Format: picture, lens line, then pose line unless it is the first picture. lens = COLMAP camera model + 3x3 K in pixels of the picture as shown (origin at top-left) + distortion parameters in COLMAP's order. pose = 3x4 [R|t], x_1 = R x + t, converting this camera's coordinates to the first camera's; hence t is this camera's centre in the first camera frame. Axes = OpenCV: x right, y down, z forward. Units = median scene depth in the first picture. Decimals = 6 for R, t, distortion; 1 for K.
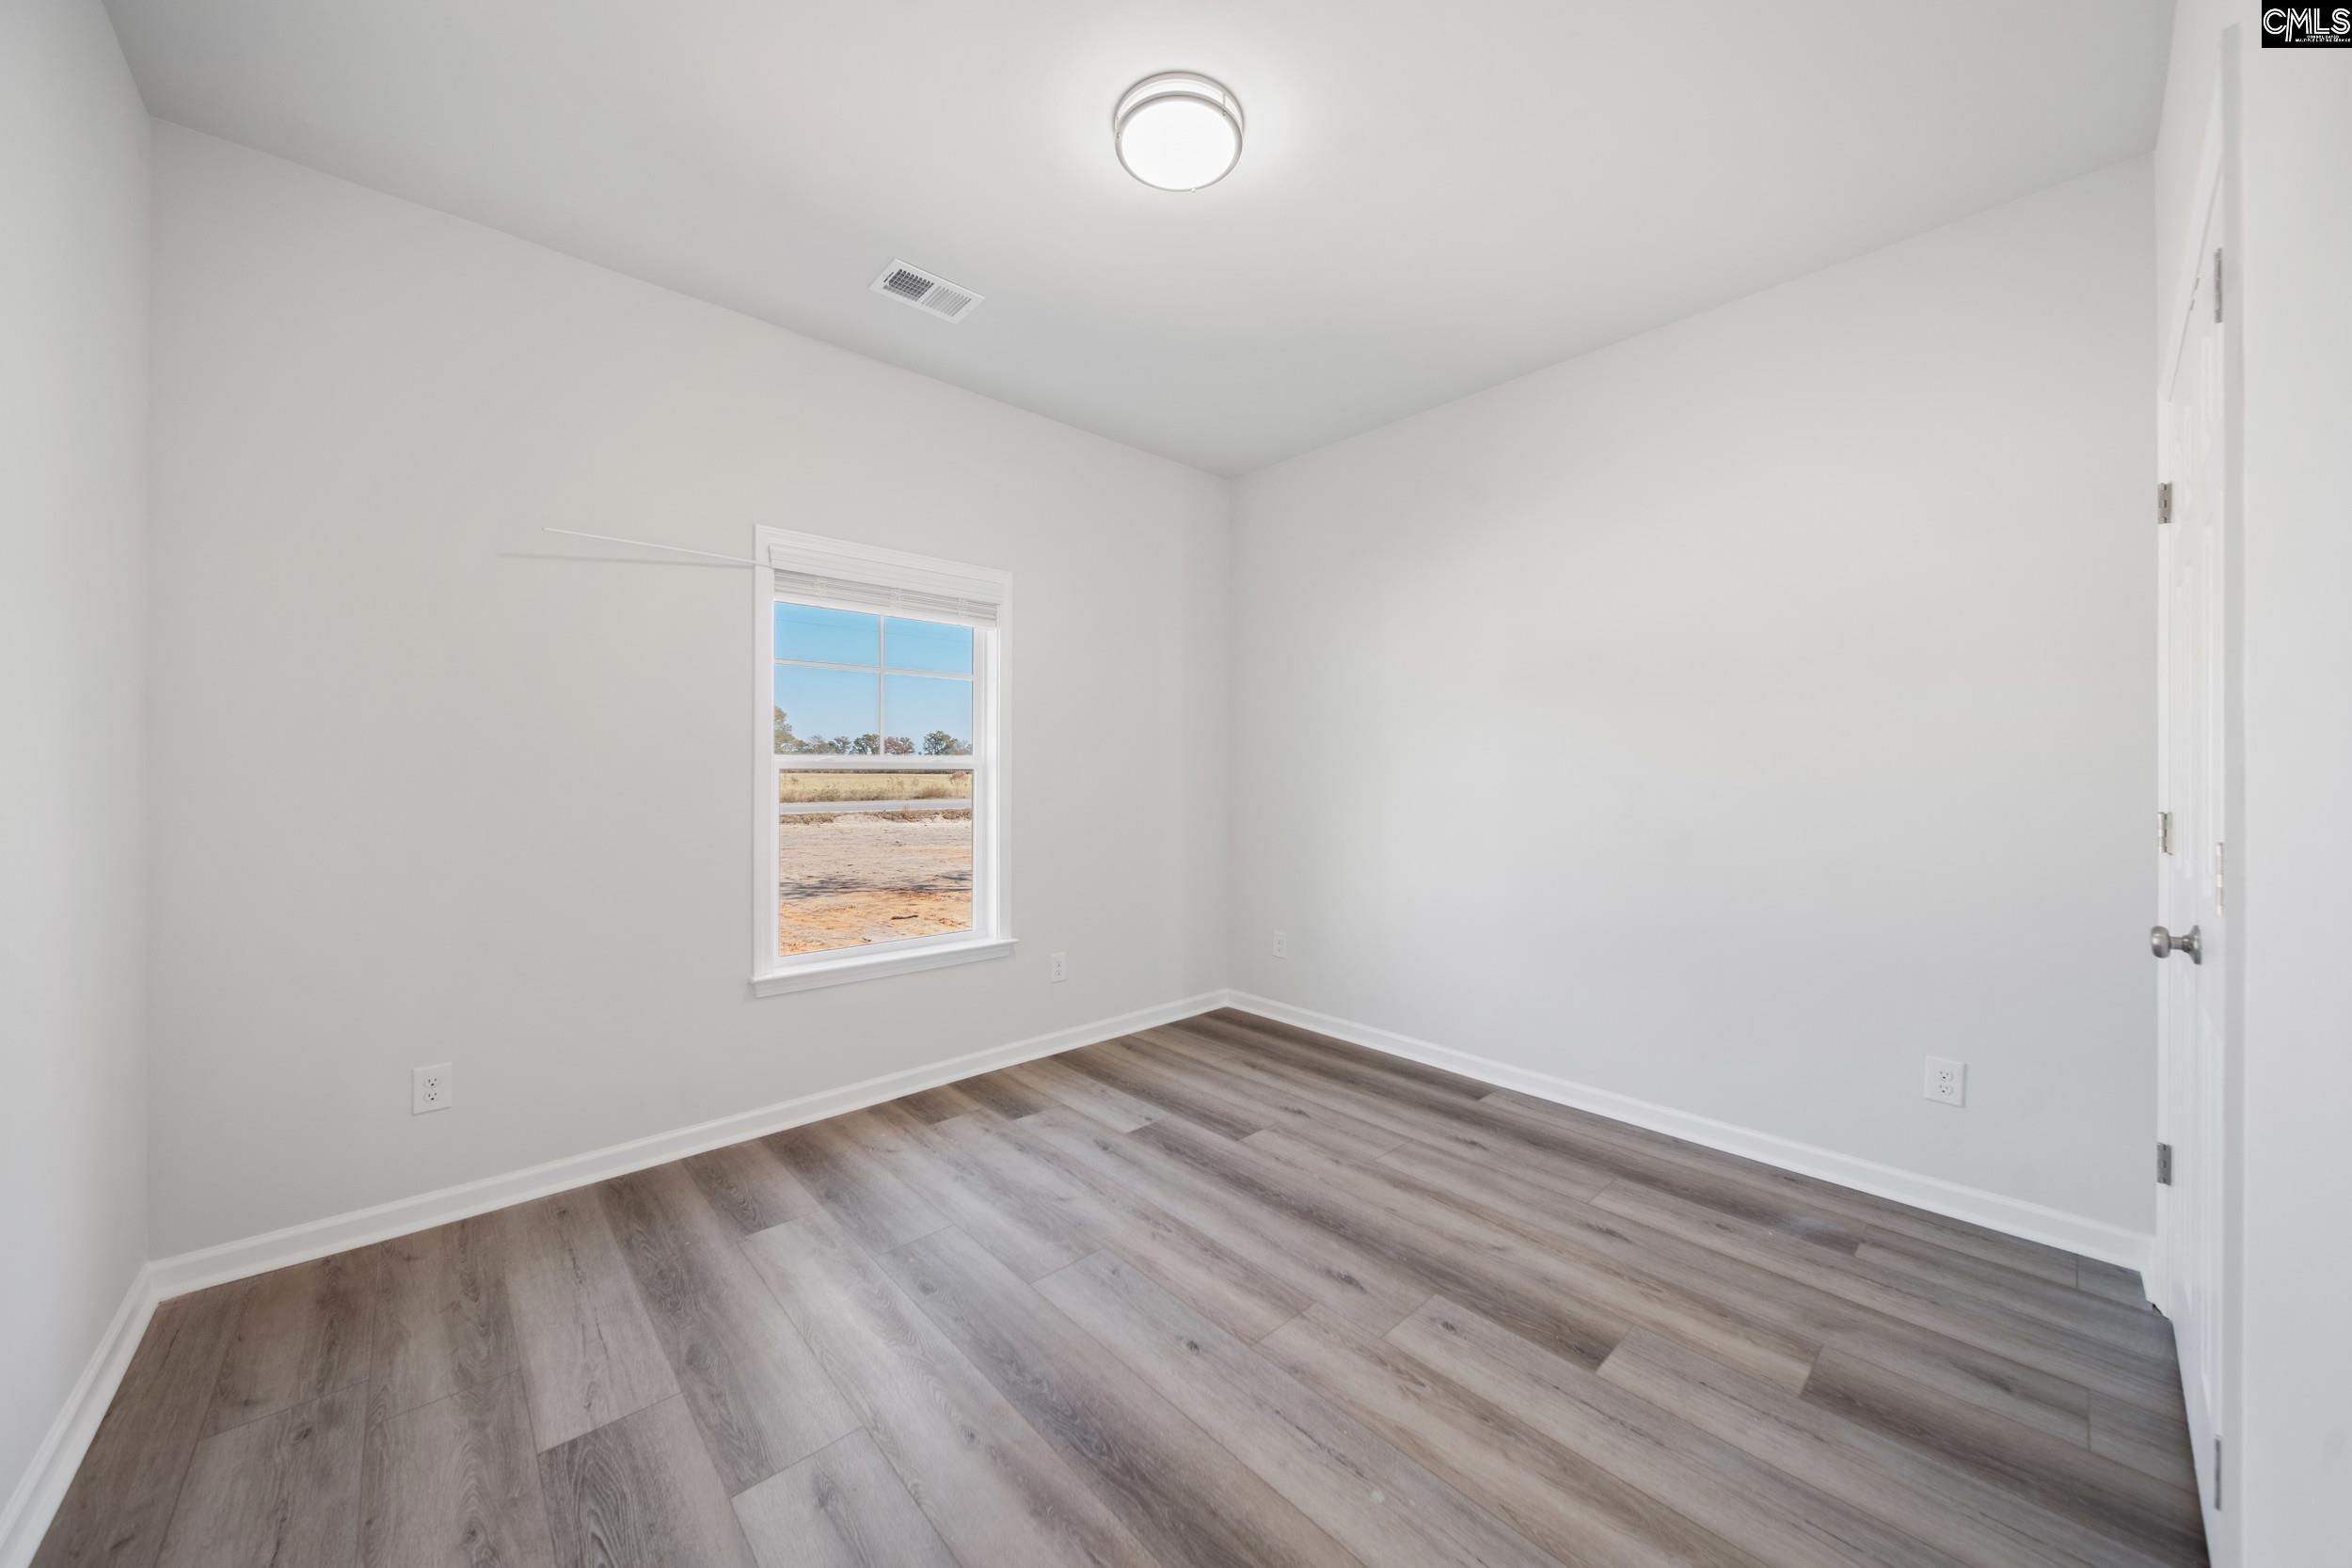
lens RADIAL K [[822.0, 0, 1180.3], [0, 822.0, 784.4], [0, 0, 1]] dist [0.011989, -0.004633]
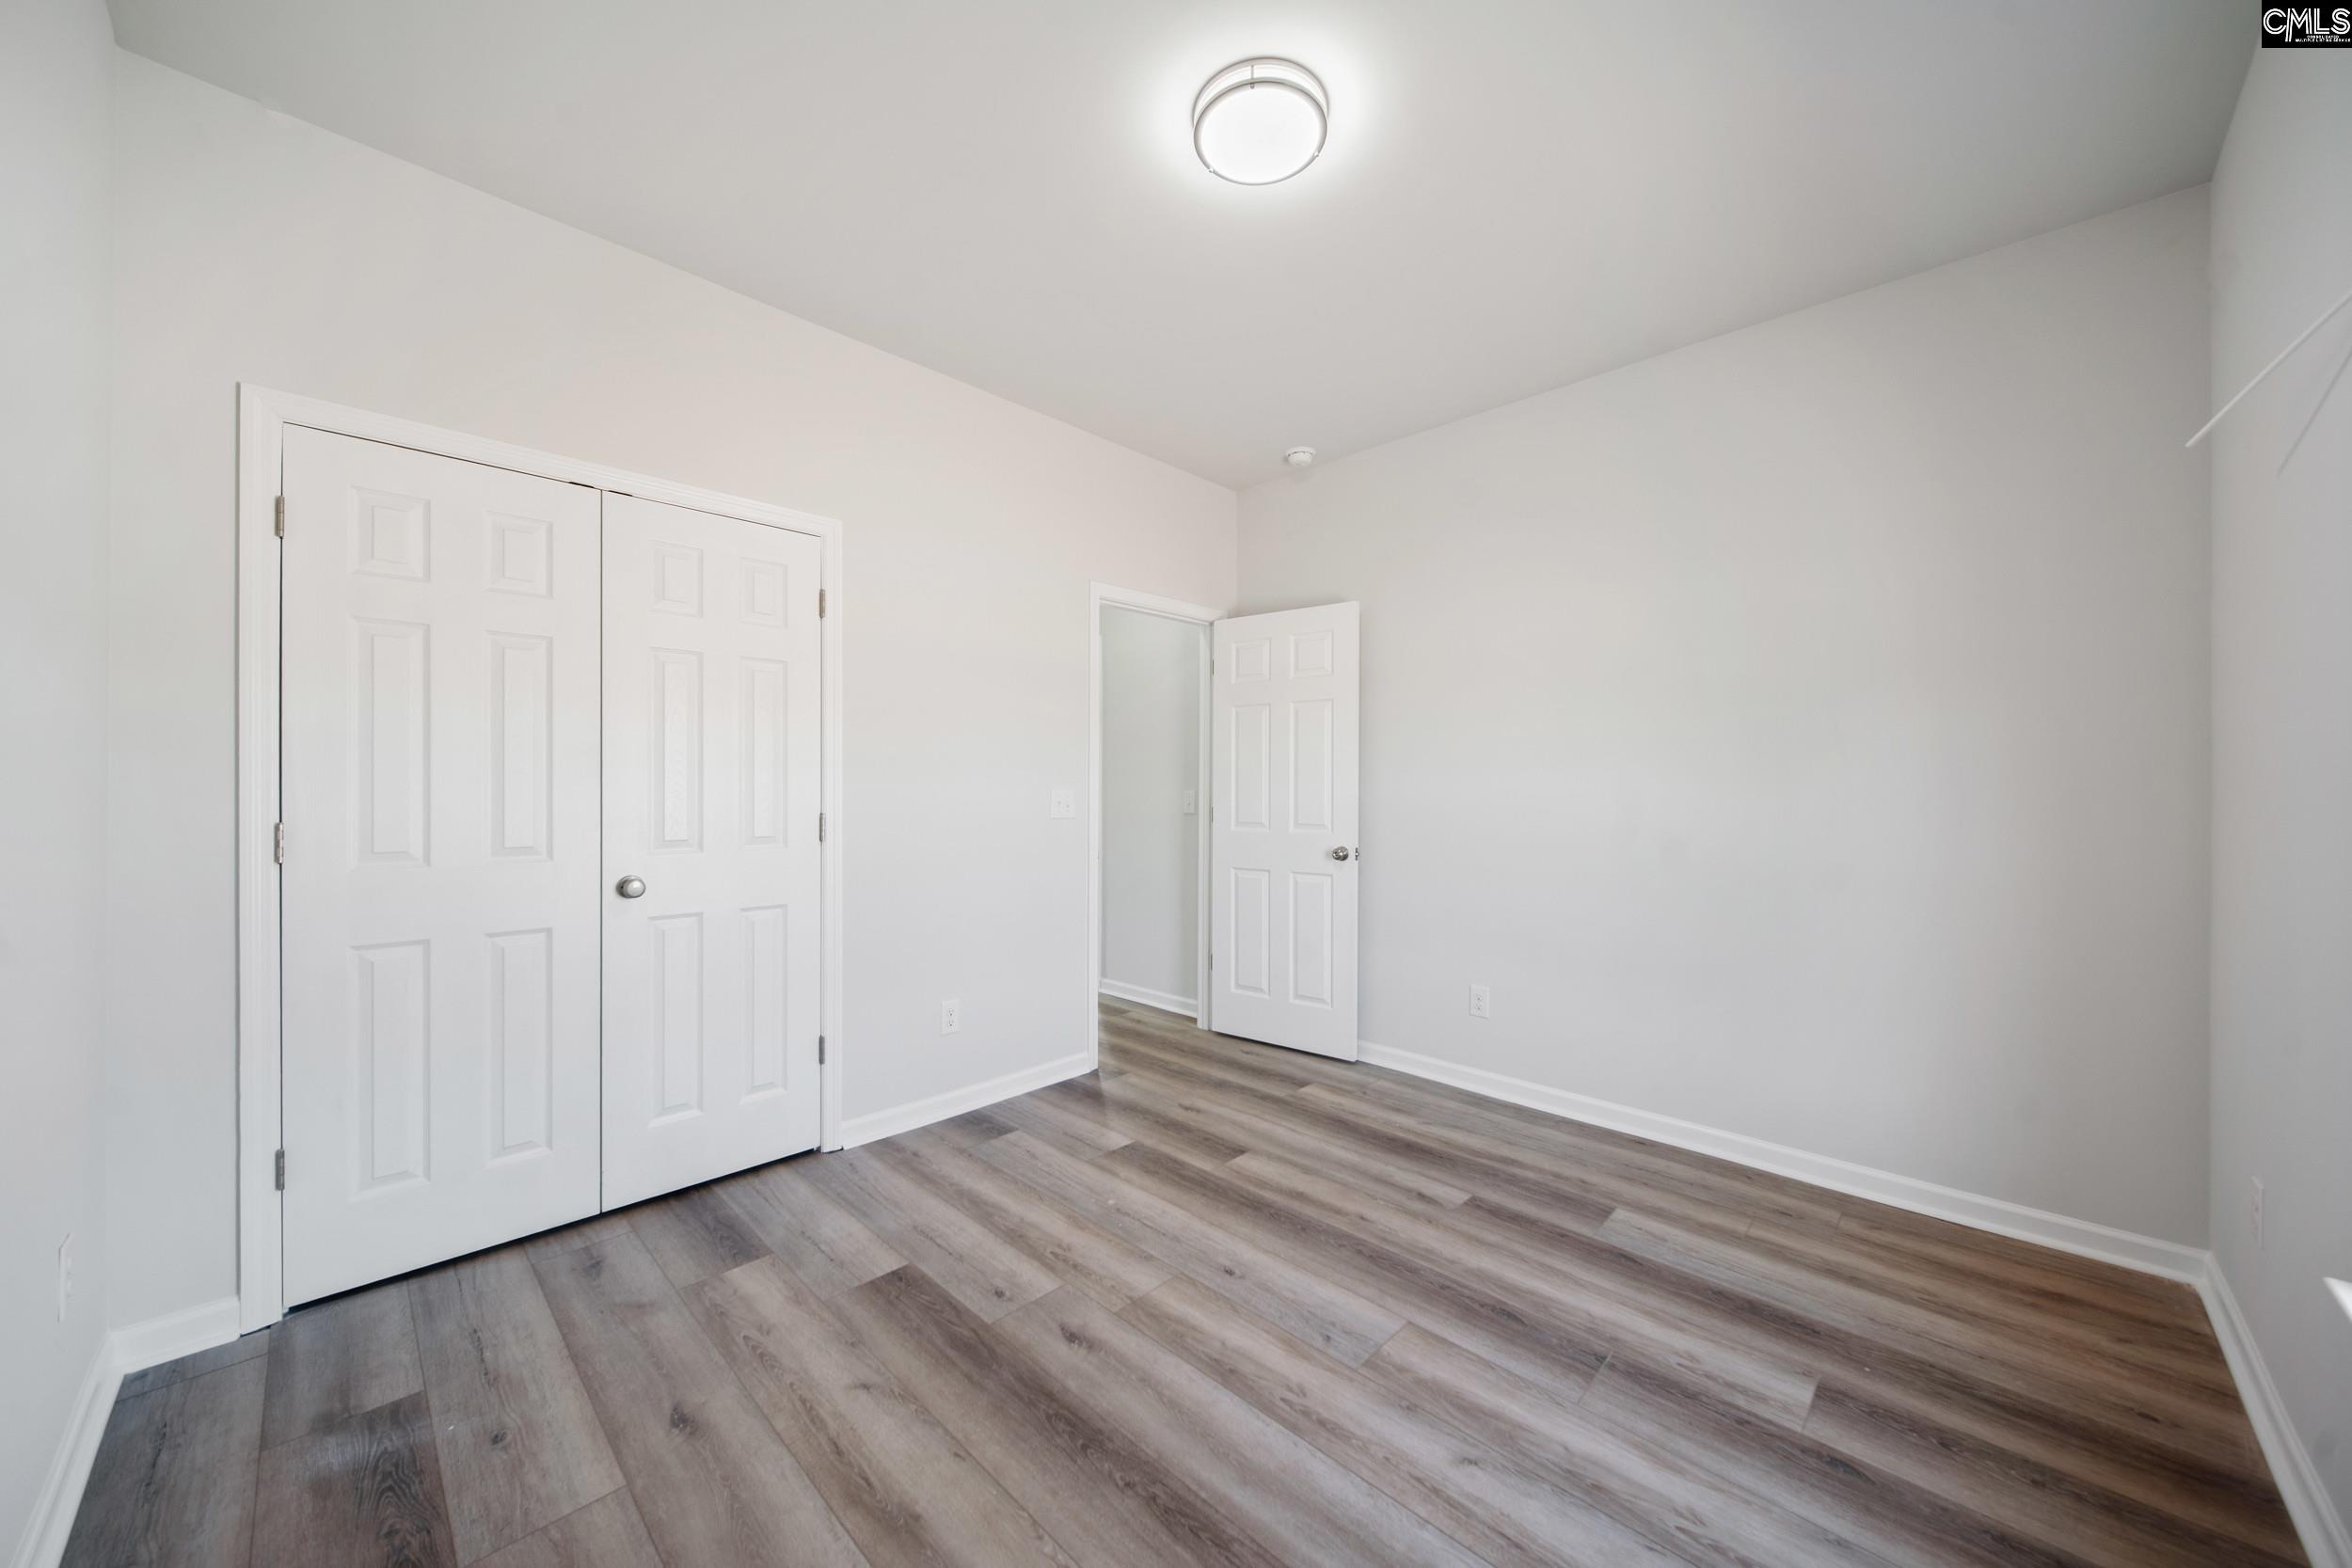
lens RADIAL K [[822.0, 0, 1180.3], [0, 822.0, 784.4], [0, 0, 1]] dist [0.011989, -0.004633]
pose [[-0.998176, -0.005234, -0.060148, 0.147693], [-0.005913, 0.999921, 0.011111, -0.029965], [0.060085, 0.011446, -0.998128, 1.991863]]
